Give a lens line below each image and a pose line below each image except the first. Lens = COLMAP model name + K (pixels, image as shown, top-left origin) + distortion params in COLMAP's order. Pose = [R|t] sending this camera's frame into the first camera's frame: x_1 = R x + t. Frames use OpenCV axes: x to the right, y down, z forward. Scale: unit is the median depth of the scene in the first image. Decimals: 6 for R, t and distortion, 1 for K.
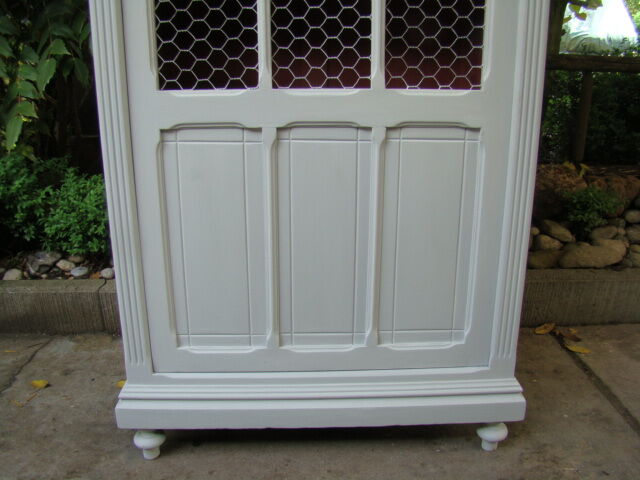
lens RADIAL K [[601.1, 0, 320.0], [0, 601.1, 240.0], [0, 0, 1]] dist [-0.198444, 0.156242]
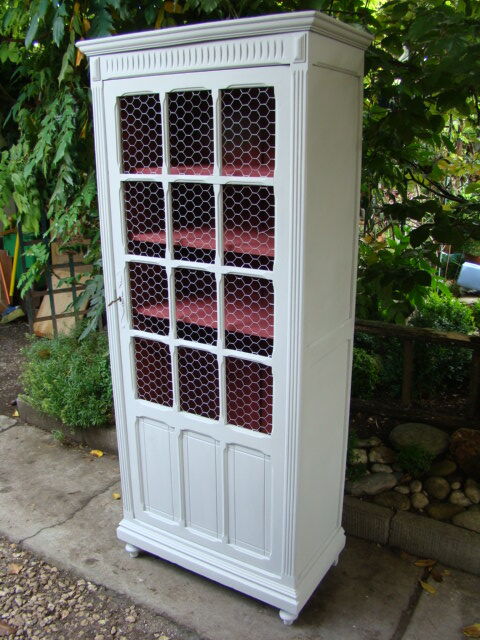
lens RADIAL K [[584.5, 0, 240.0], [0, 584.5, 320.0], [0, 0, 1]] dist [-0.180756, 0.106058]
pose [[0.836522, 0.155806, -0.525314, 0.703476], [-0.159950, 0.986399, 0.037854, -0.432438], [0.524067, 0.052358, 0.850066, -0.389857]]
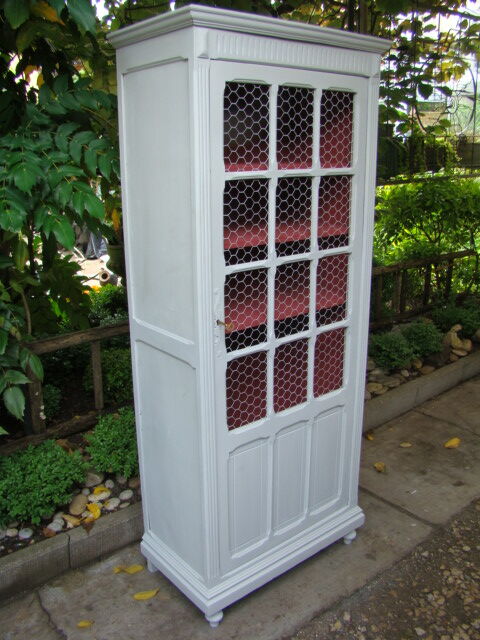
lens RADIAL K [[601.1, 0, 226.8], [0, 601.1, 315.9], [0, 0, 1]] dist [-0.198444, 0.156242]
pose [[0.802450, -0.178097, 0.569522, -0.815062], [0.191497, 0.980800, 0.036891, -0.437558], [-0.565158, 0.079459, 0.821148, -0.362240]]
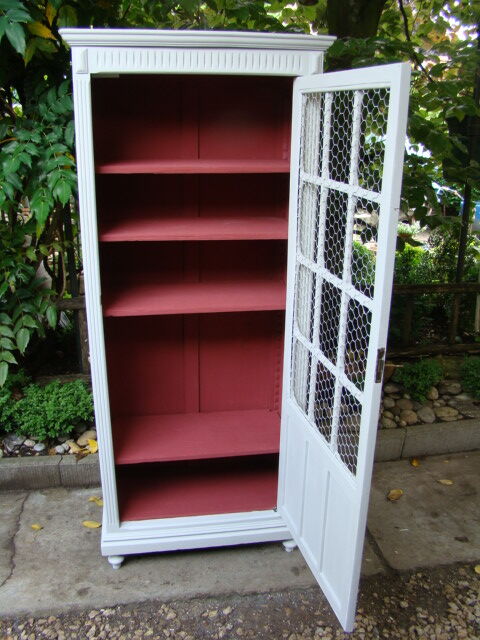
lens RADIAL K [[601.1, 0, 226.8], [0, 601.1, 315.9], [0, 0, 1]] dist [-0.198444, 0.156242]
pose [[0.993731, -0.030929, 0.107432, -0.082447], [0.027704, 0.999123, 0.031381, -0.395272], [-0.108308, -0.028208, 0.993717, -0.719560]]
